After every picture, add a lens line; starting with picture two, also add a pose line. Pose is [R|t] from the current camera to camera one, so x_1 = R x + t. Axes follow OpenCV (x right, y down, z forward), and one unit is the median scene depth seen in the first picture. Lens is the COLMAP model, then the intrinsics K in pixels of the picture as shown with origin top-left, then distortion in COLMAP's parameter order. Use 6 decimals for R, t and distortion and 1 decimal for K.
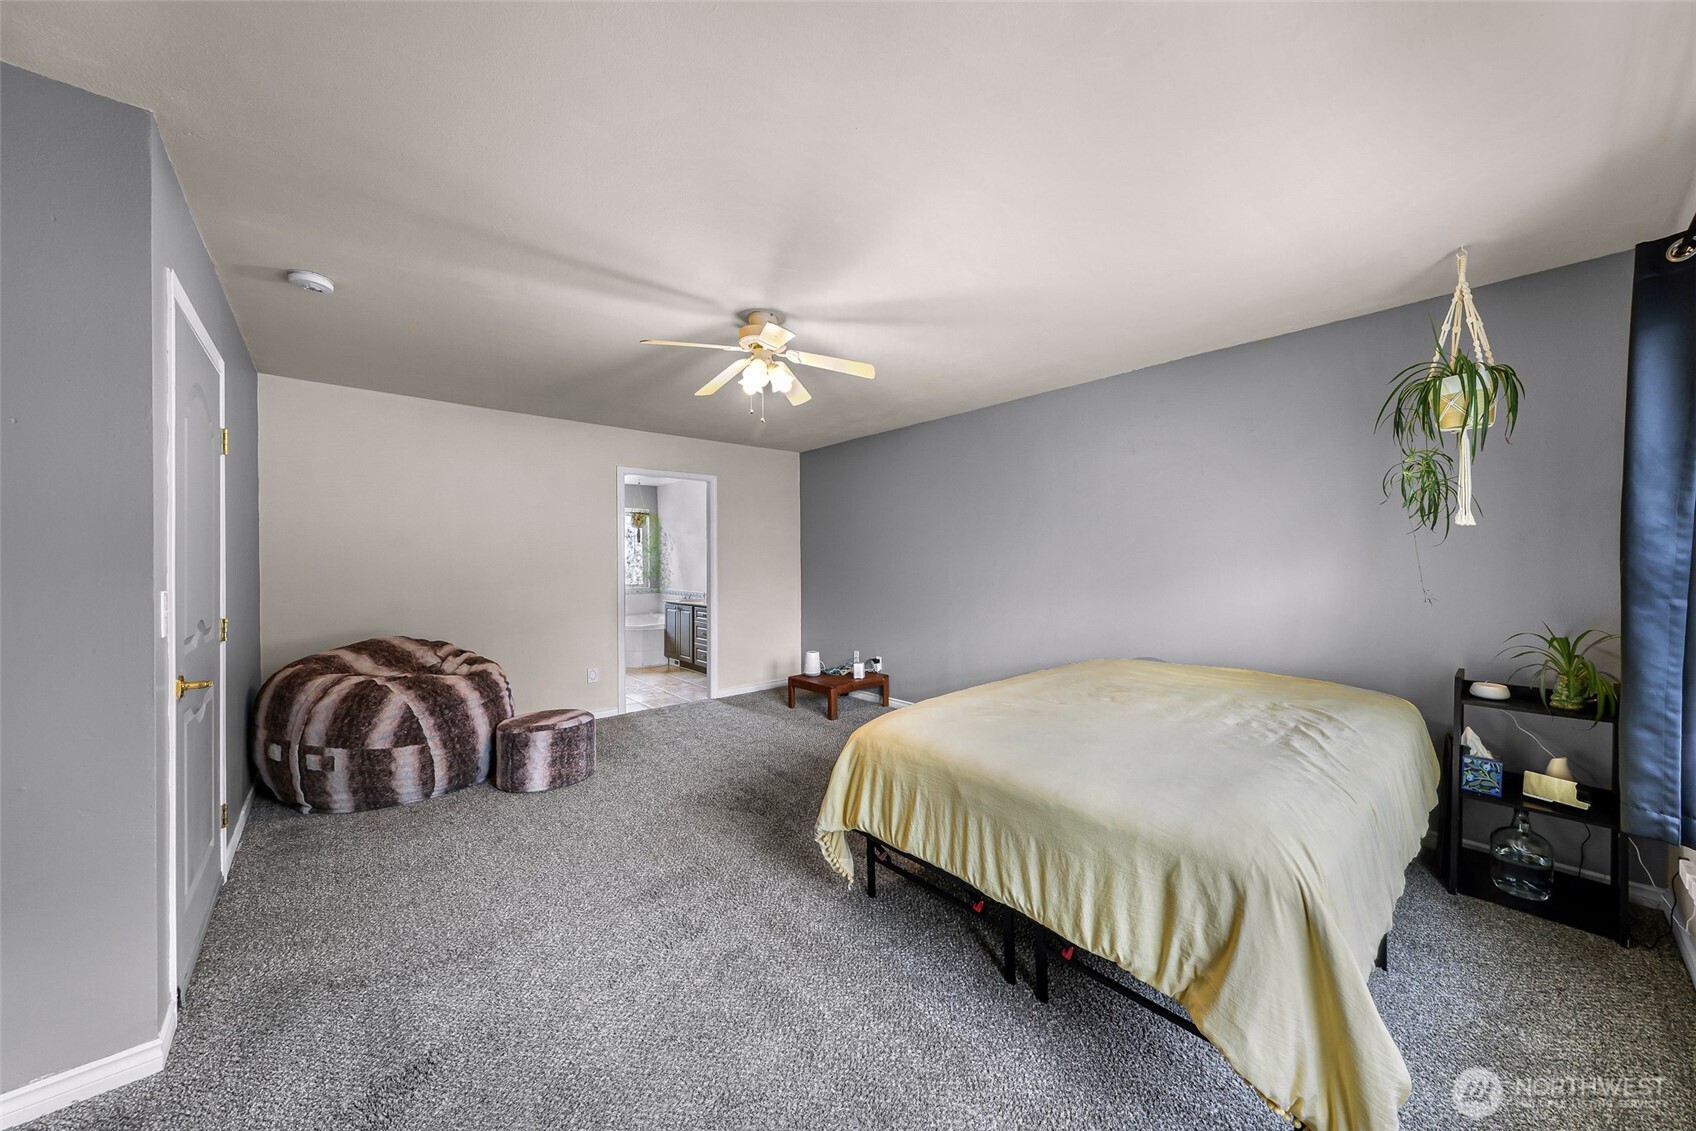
lens RADIAL K [[539.3, 0, 849.3], [0, 539.3, 562.8], [0, 0, 1]] dist [0.005382, 0.000100]
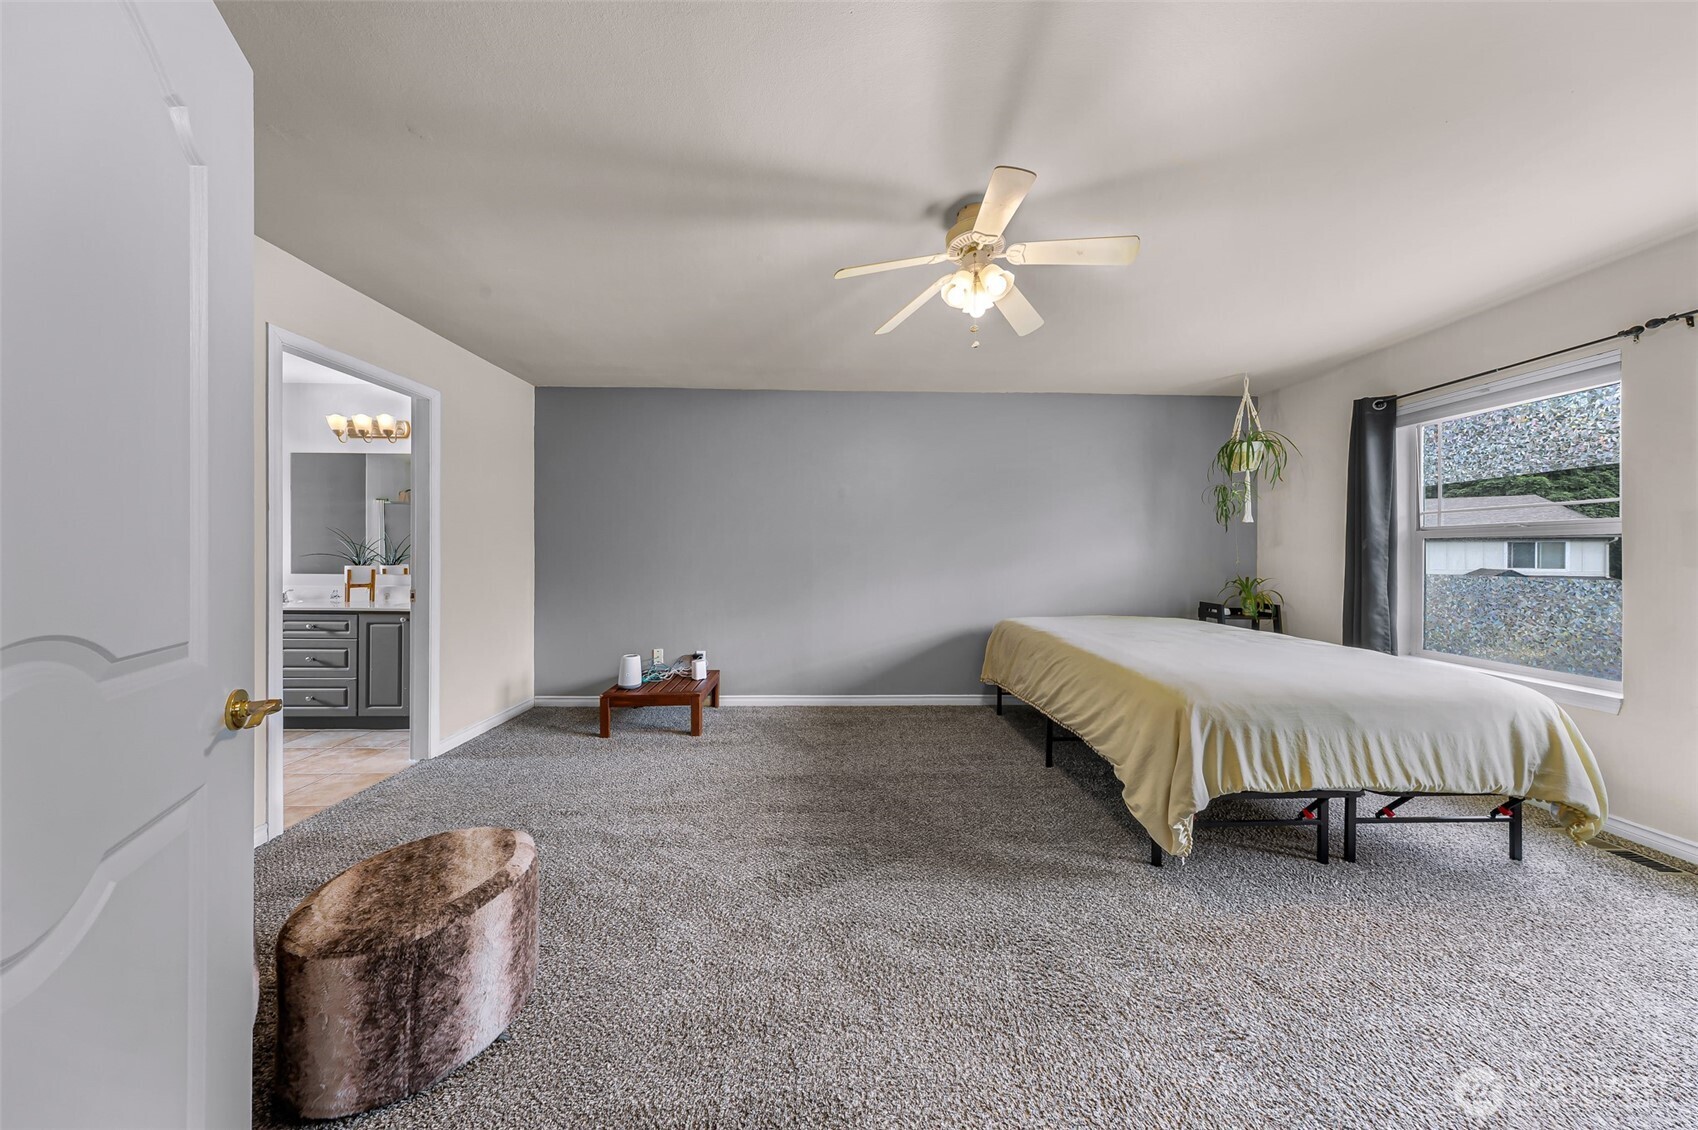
lens RADIAL K [[502.3, 0, 843.8], [0, 502.3, 557.8], [0, 0, 1]] dist [0.001481, 0.000024]
pose [[0.676406, 0.004501, 0.736515, -1.075573], [-0.009724, 0.999949, 0.002819, 0.061760], [-0.736464, -0.009068, 0.676416, 0.846895]]
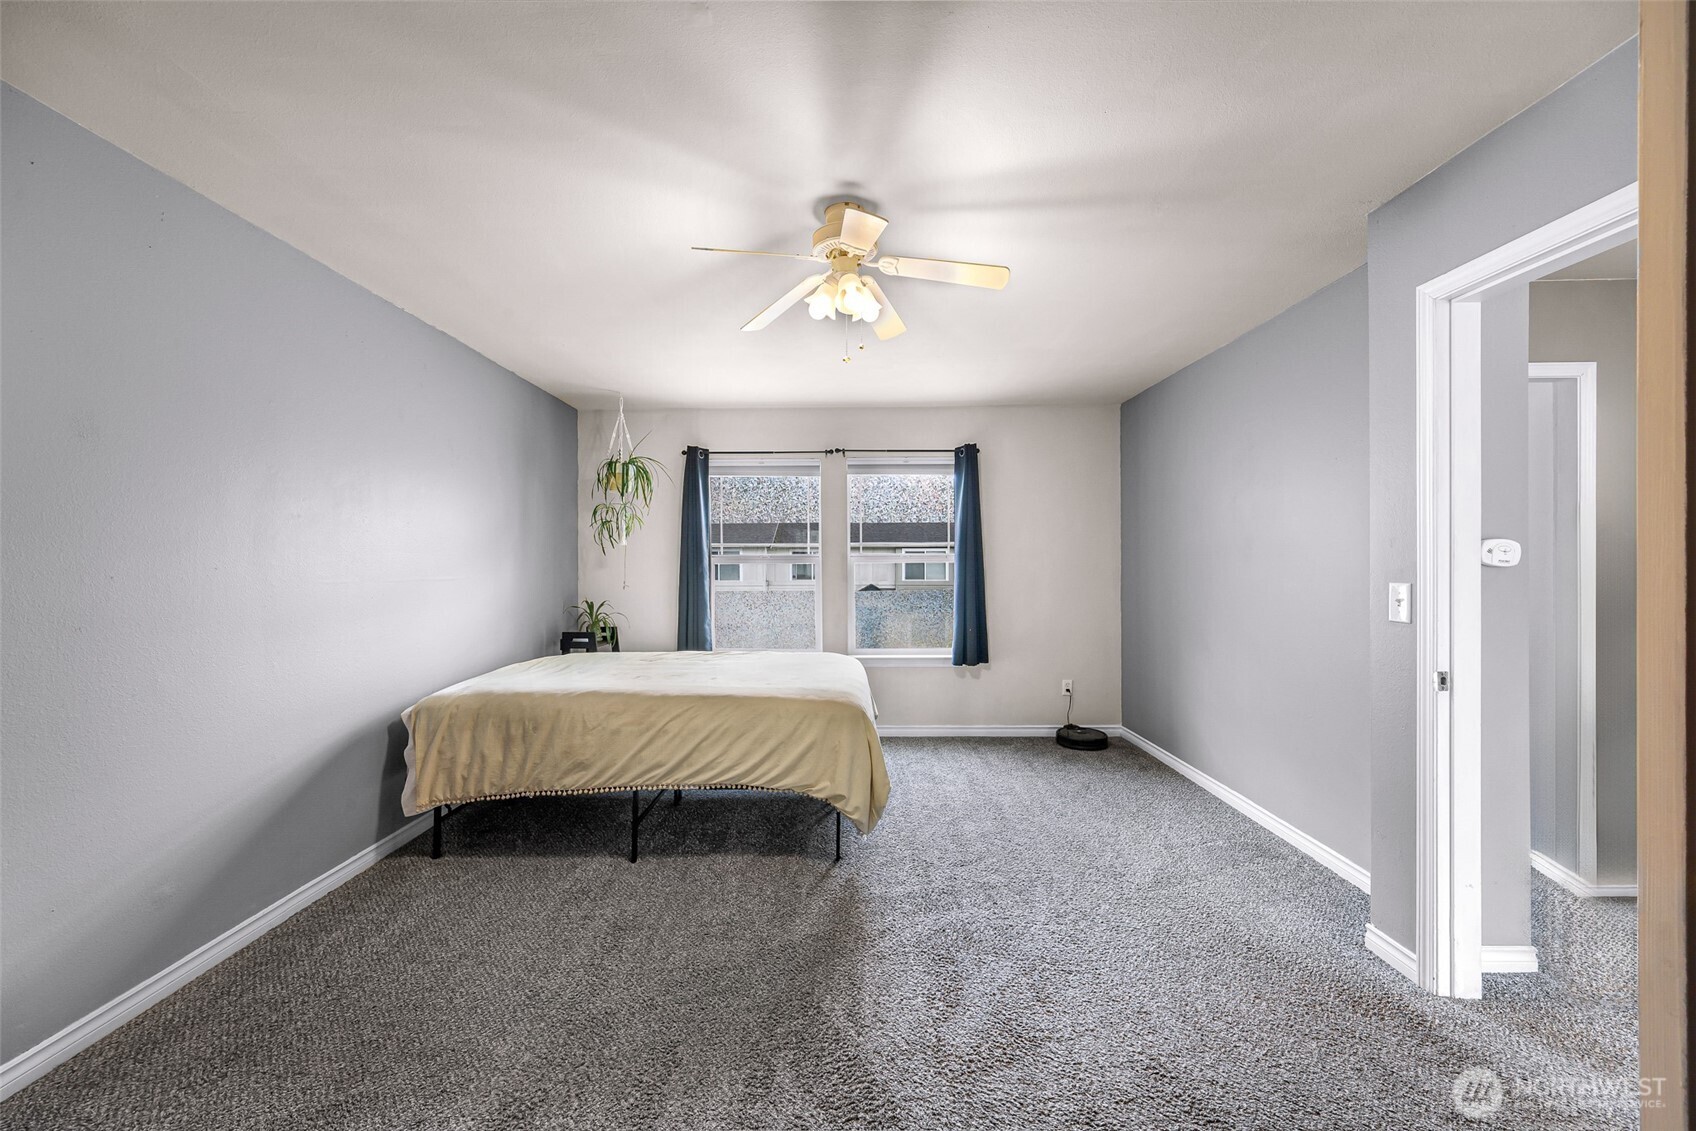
lens RADIAL K [[688.8, 0, 845.7], [0, 688.8, 564.8], [0, 0, 1]] dist [0.009182, -0.000120]
pose [[-0.717691, 0.008055, 0.696315, -1.023002], [0.005025, 0.999967, -0.006389, 0.016772], [-0.696344, -0.001086, -0.717707, 2.074336]]
